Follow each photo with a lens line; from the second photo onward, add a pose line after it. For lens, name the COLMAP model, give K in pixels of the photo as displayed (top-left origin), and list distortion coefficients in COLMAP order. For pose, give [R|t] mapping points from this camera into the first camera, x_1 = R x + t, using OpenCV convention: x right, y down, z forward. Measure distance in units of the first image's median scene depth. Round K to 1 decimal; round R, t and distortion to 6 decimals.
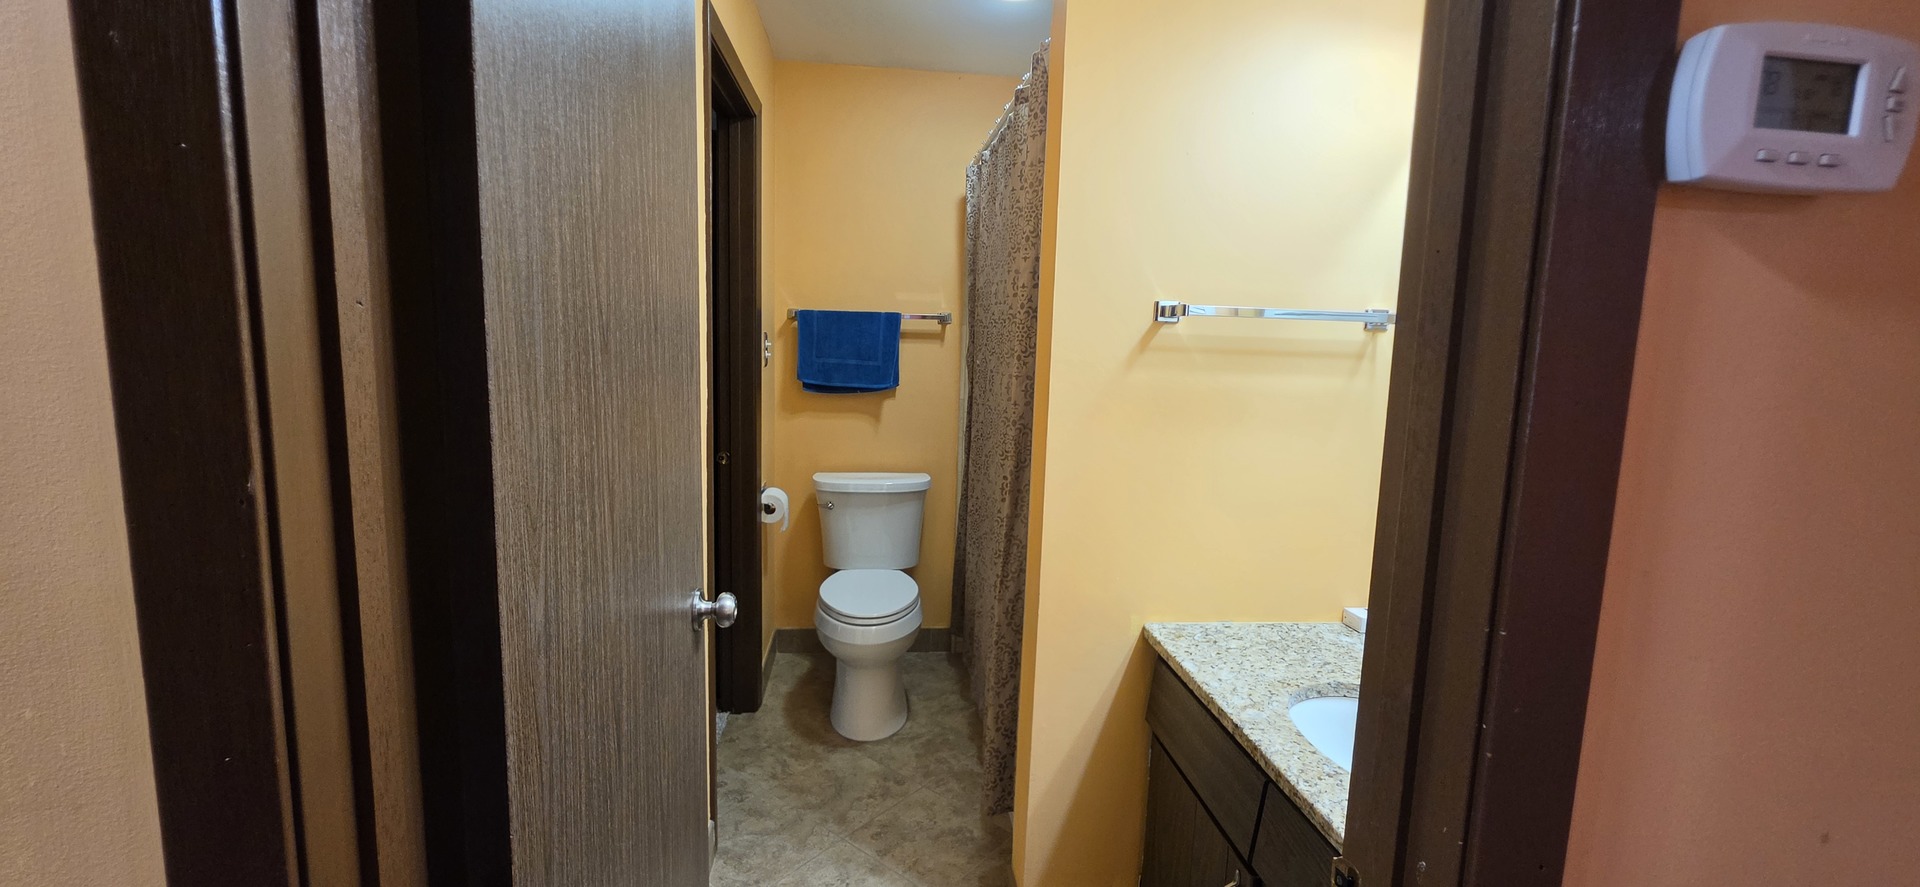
lens RADIAL K [[776.1, 0, 947.3], [0, 776.1, 432.4], [0, 0, 1]] dist [-0.000585, 0.000705]
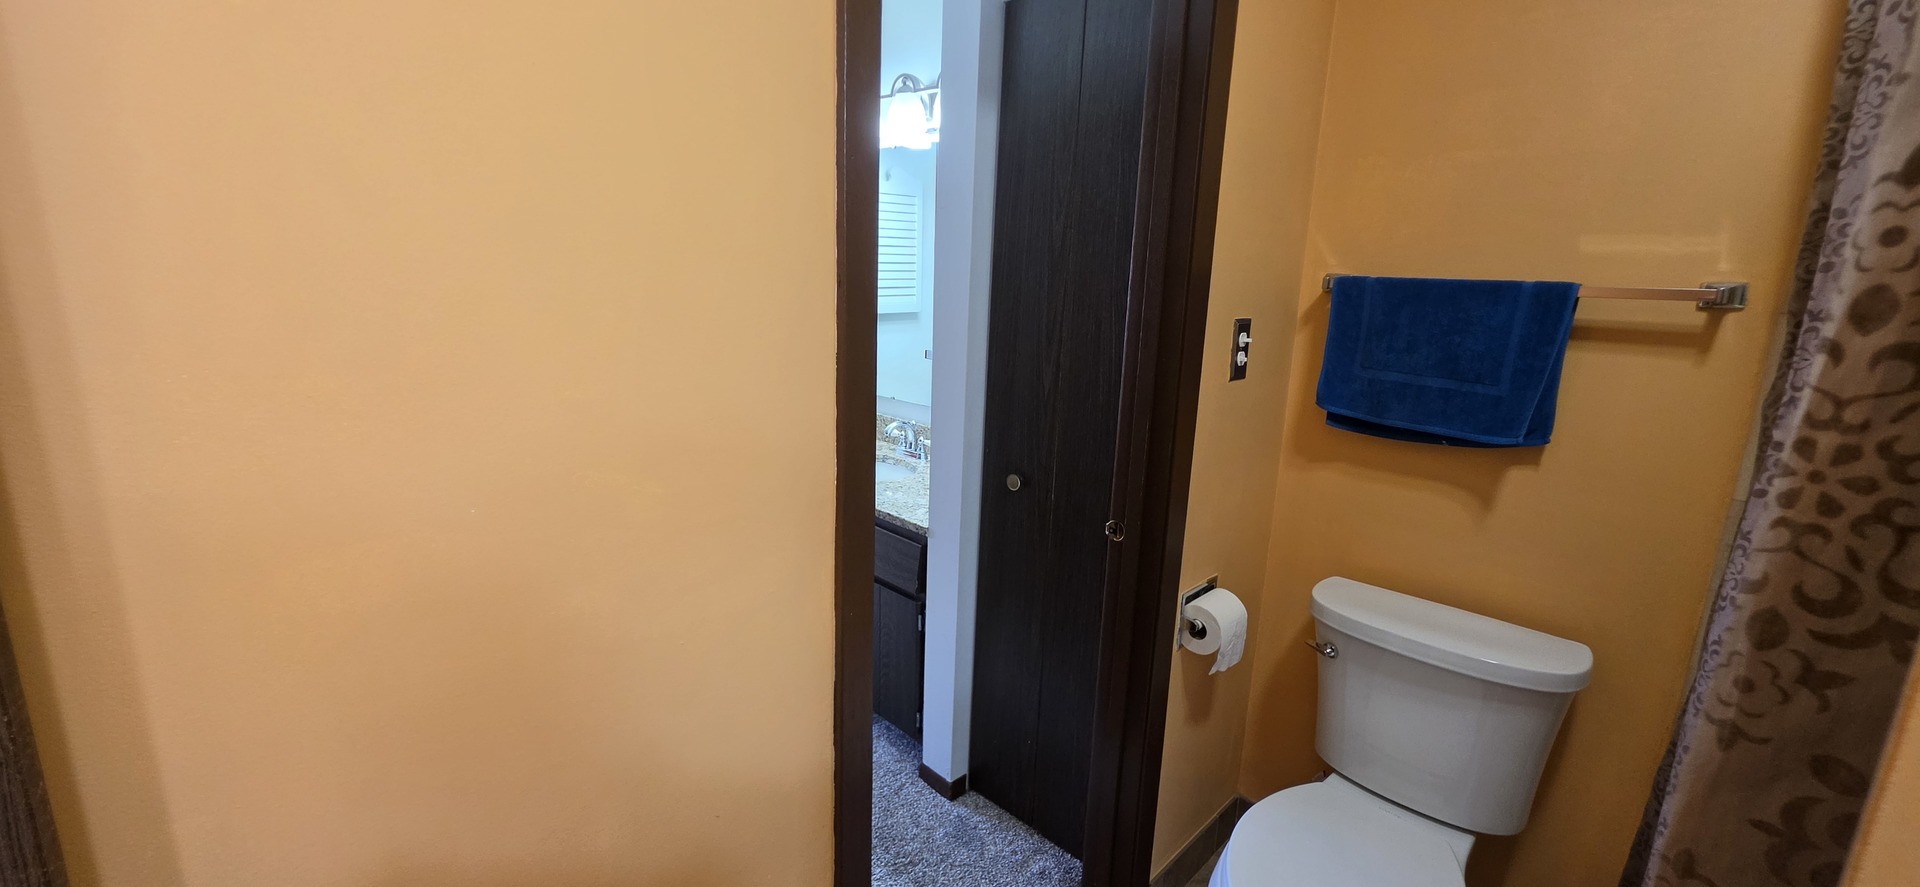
lens RADIAL K [[776.1, 0, 956.2], [0, 776.1, 433.5], [0, 0, 1]] dist [-0.000585, 0.000705]
pose [[0.636738, 0.155873, -0.755161, 0.075505], [-0.110661, 0.987689, 0.110562, -0.099416], [0.763098, 0.013168, 0.646149, 0.560591]]
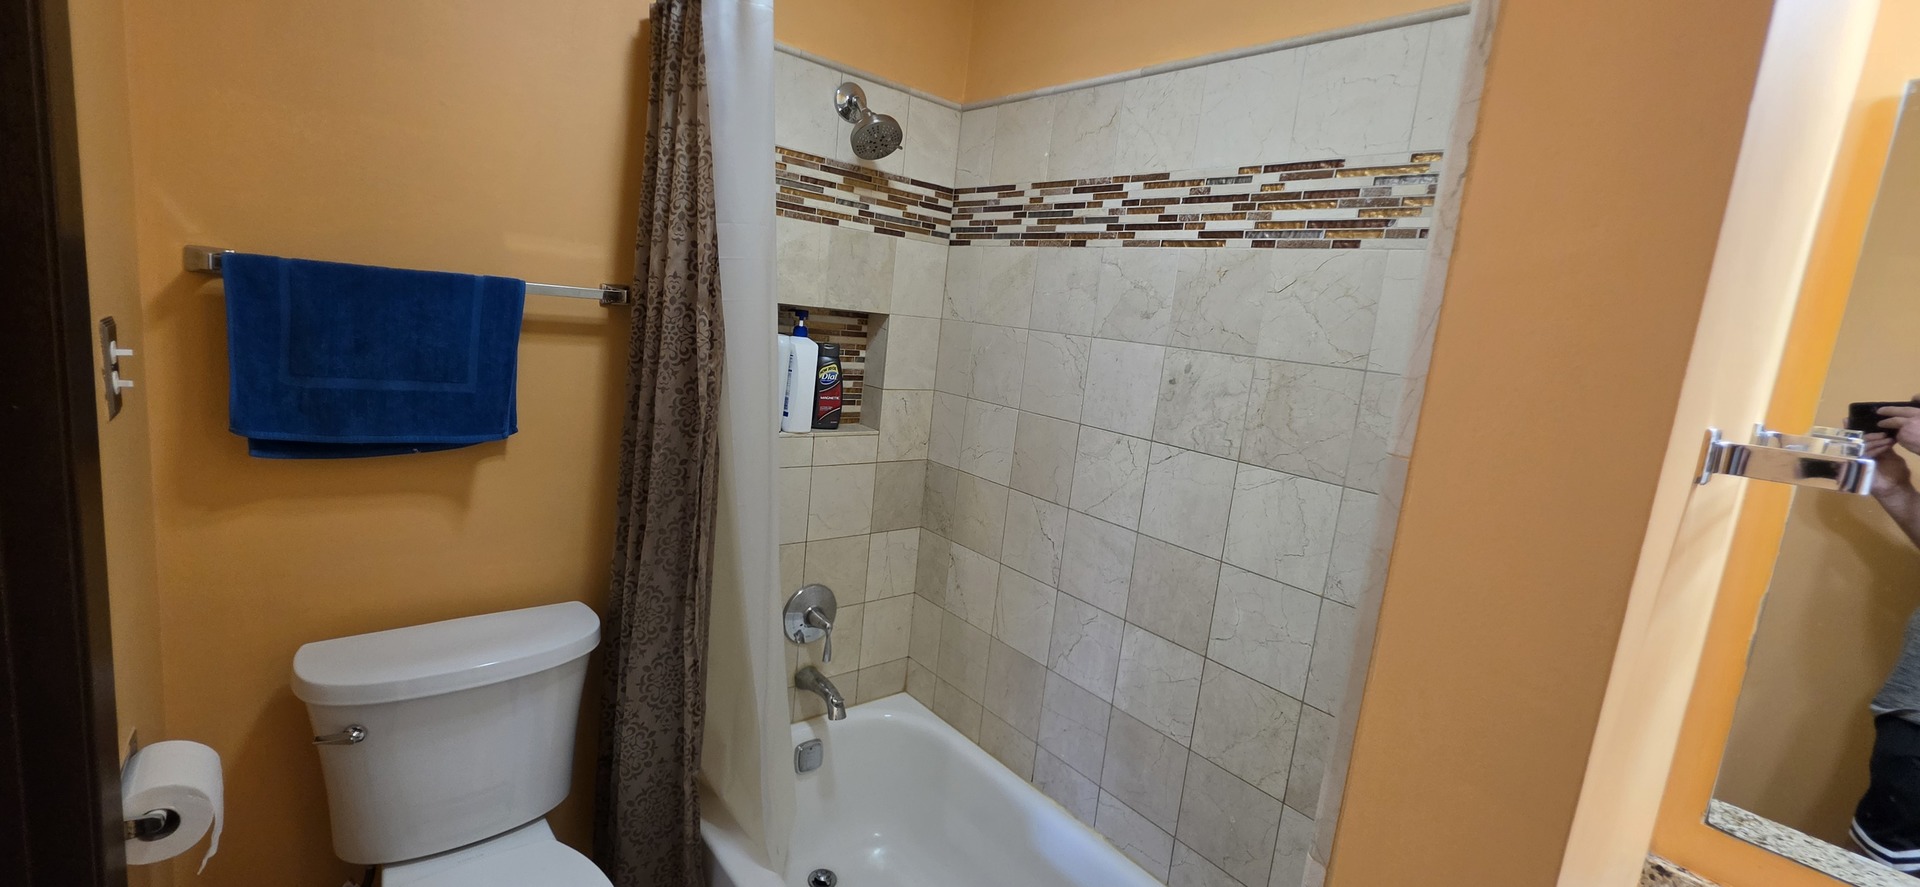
lens RADIAL K [[776.1, 0, 952.7], [0, 776.1, 432.8], [0, 0, 1]] dist [-0.000585, 0.000705]
pose [[0.824299, -0.030721, 0.565320, -0.141317], [-0.009923, 0.997589, 0.068681, -0.121502], [-0.566067, -0.062224, 0.822007, 0.584516]]
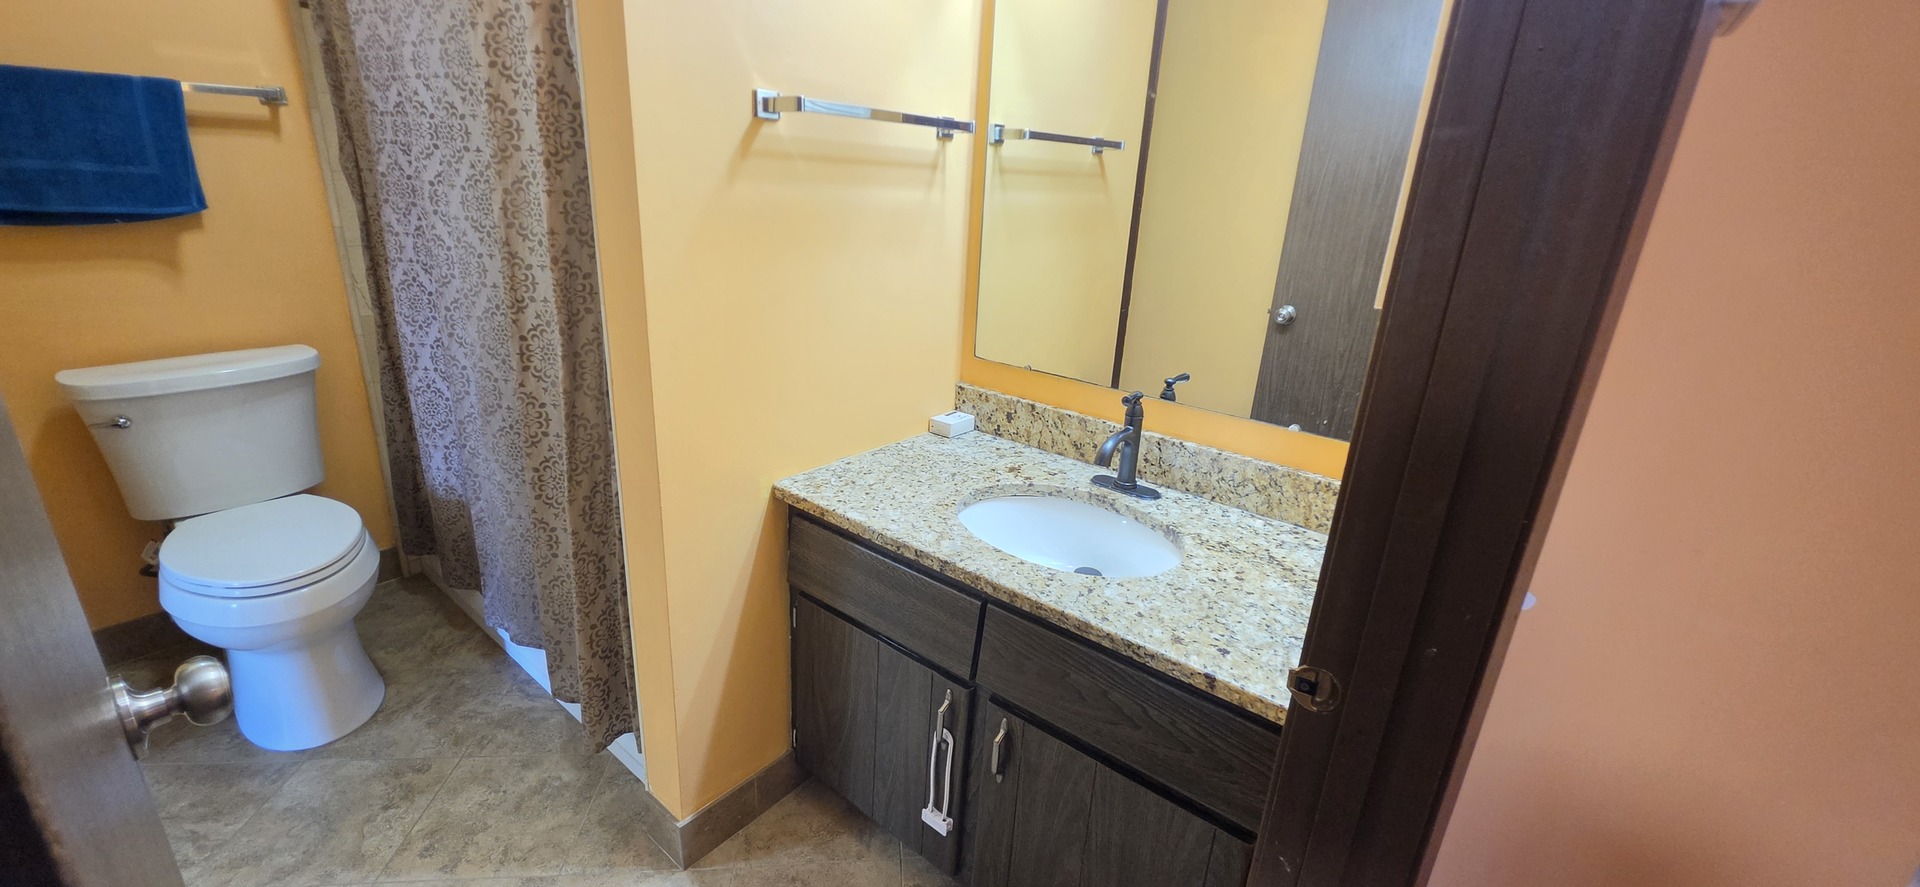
lens RADIAL K [[776.1, 0, 963.9], [0, 776.1, 433.0], [0, 0, 1]] dist [-0.000585, 0.000705]
pose [[0.706149, -0.221172, 0.672634, -0.117945], [0.057959, 0.964830, 0.256405, -0.014830], [-0.705687, -0.142075, 0.694133, 0.163683]]
